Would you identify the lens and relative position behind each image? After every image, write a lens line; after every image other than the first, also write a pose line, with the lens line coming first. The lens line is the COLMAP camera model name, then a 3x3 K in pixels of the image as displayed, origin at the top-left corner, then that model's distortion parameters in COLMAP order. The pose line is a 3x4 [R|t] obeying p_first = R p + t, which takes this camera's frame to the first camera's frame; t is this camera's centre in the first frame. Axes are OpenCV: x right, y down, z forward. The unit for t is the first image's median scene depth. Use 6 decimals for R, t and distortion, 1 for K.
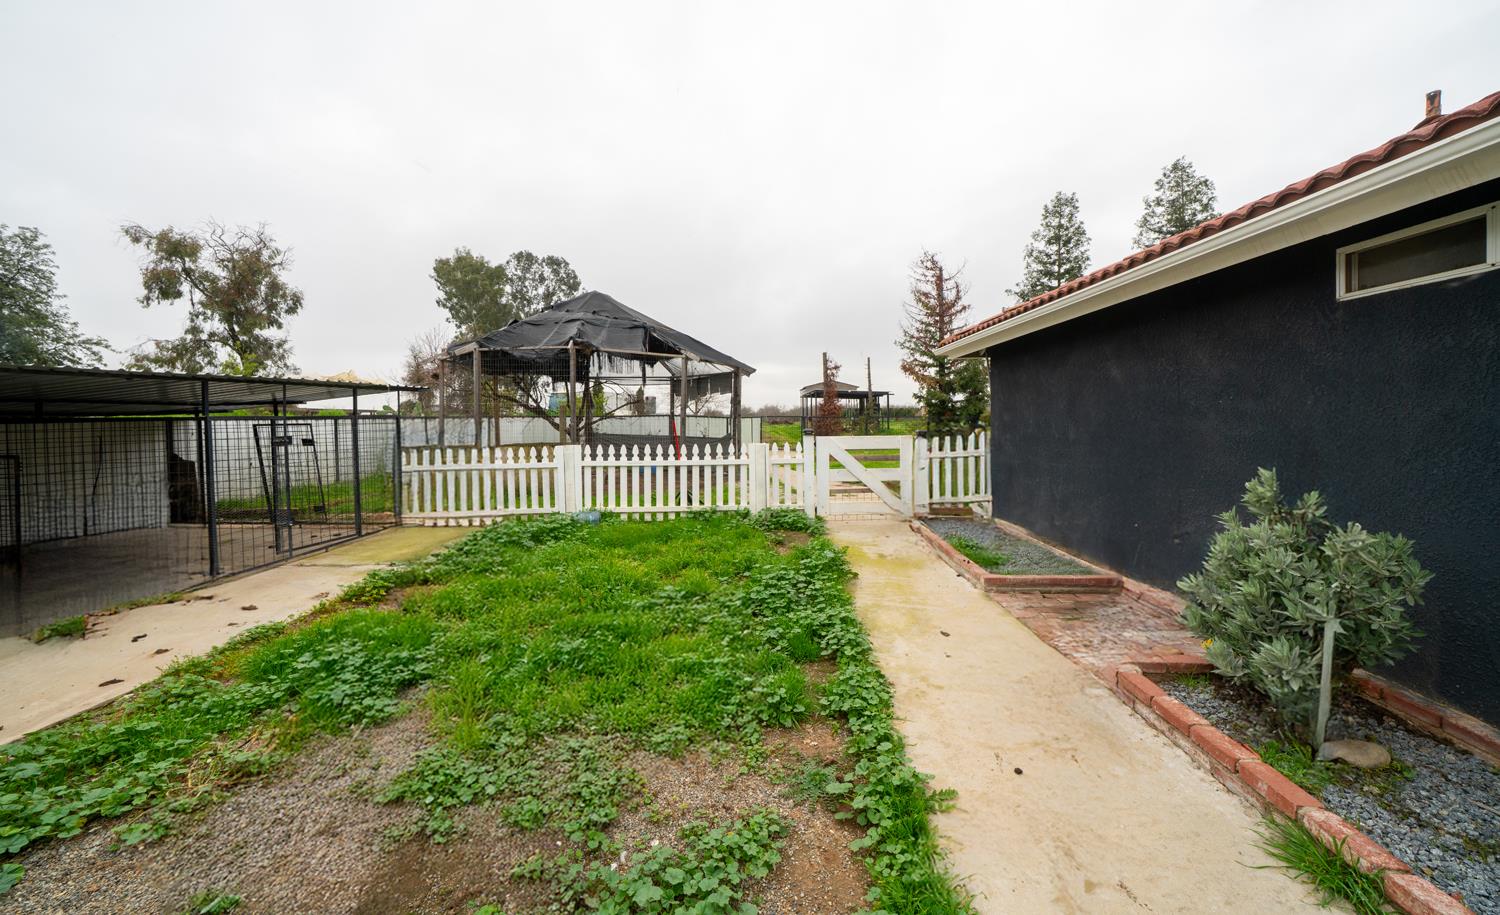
lens RADIAL K [[556.2, 0, 770.1], [0, 556.2, 433.3], [0, 0, 1]] dist [-0.001959, -0.000027]
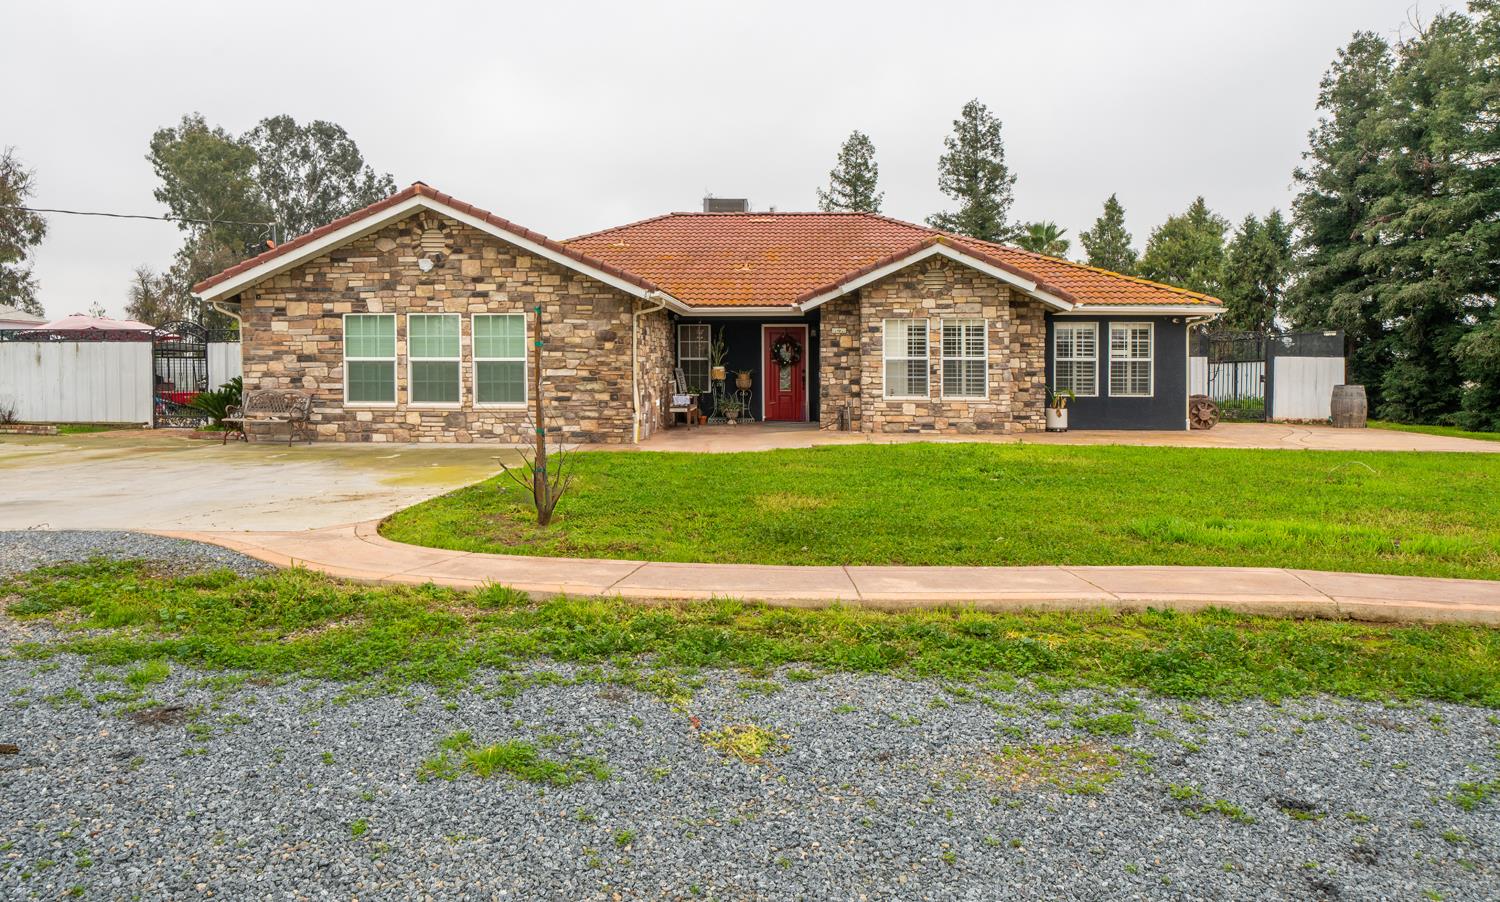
lens RADIAL K [[1040.5, 0, 716.8], [0, 1040.5, 372.0], [0, 0, 1]] dist [-0.001782, 0.004948]
pose [[0.999872, 0.015116, -0.005224, 0.300720], [-0.015243, 0.999567, -0.025186, 0.025755], [0.004841, 0.025263, 0.999669, -0.768954]]
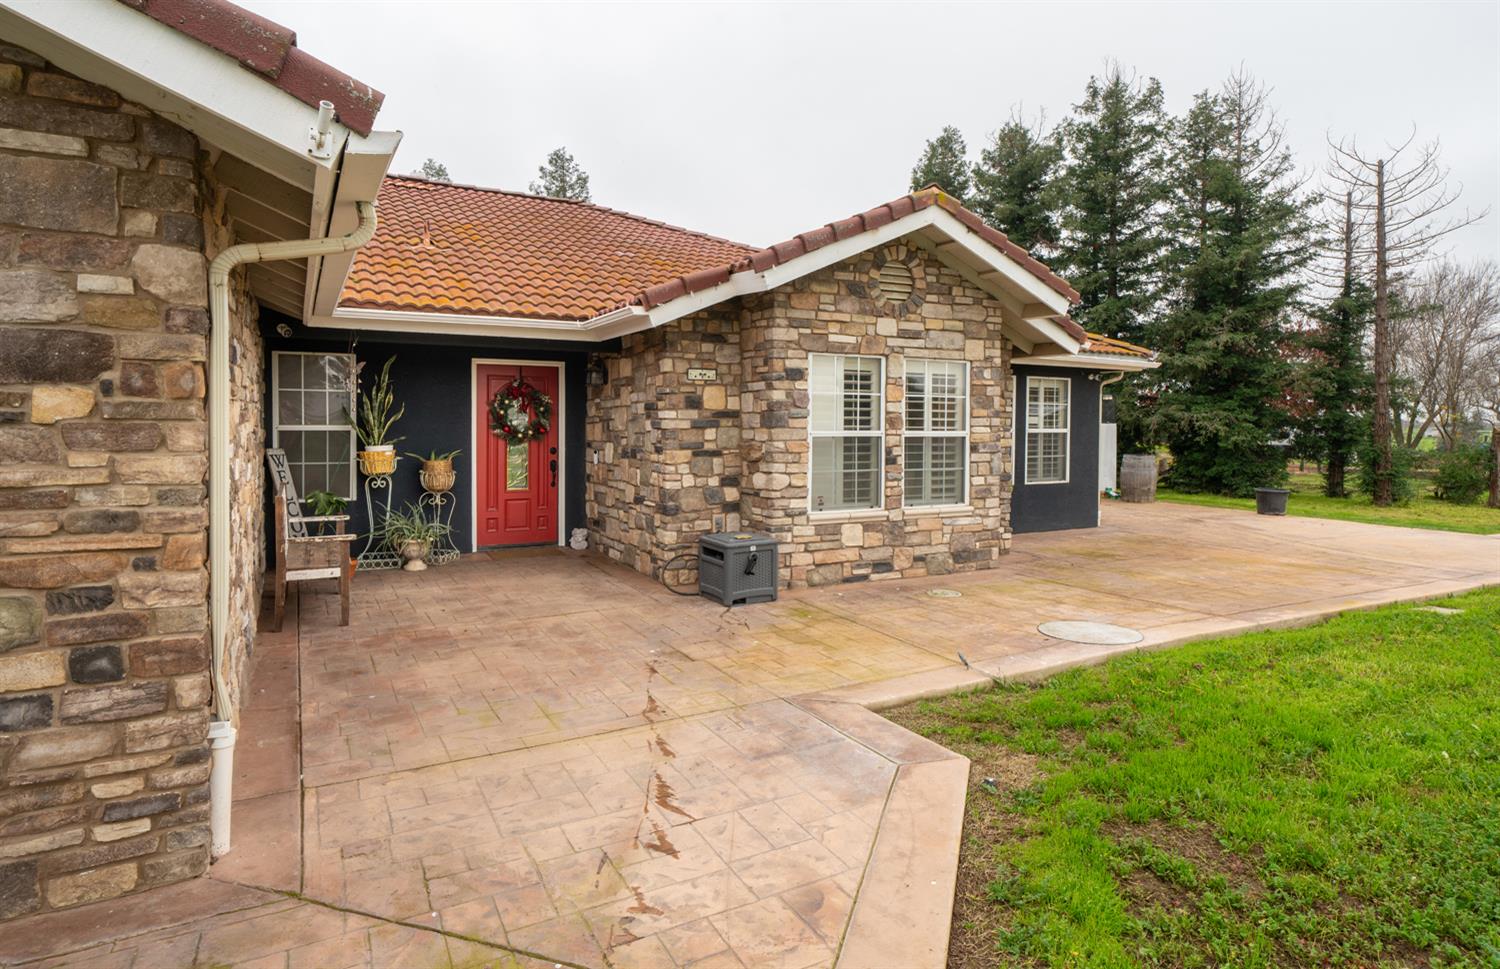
lens RADIAL K [[853.4, 0, 806.5], [0, 853.4, 423.2], [0, 0, 1]] dist [0.000312, 0.000233]
pose [[0.824395, 0.016493, 0.565775, 0.261798], [-0.001626, 0.999640, -0.026772, 0.006739], [-0.566013, 0.021151, 0.824125, -0.405765]]
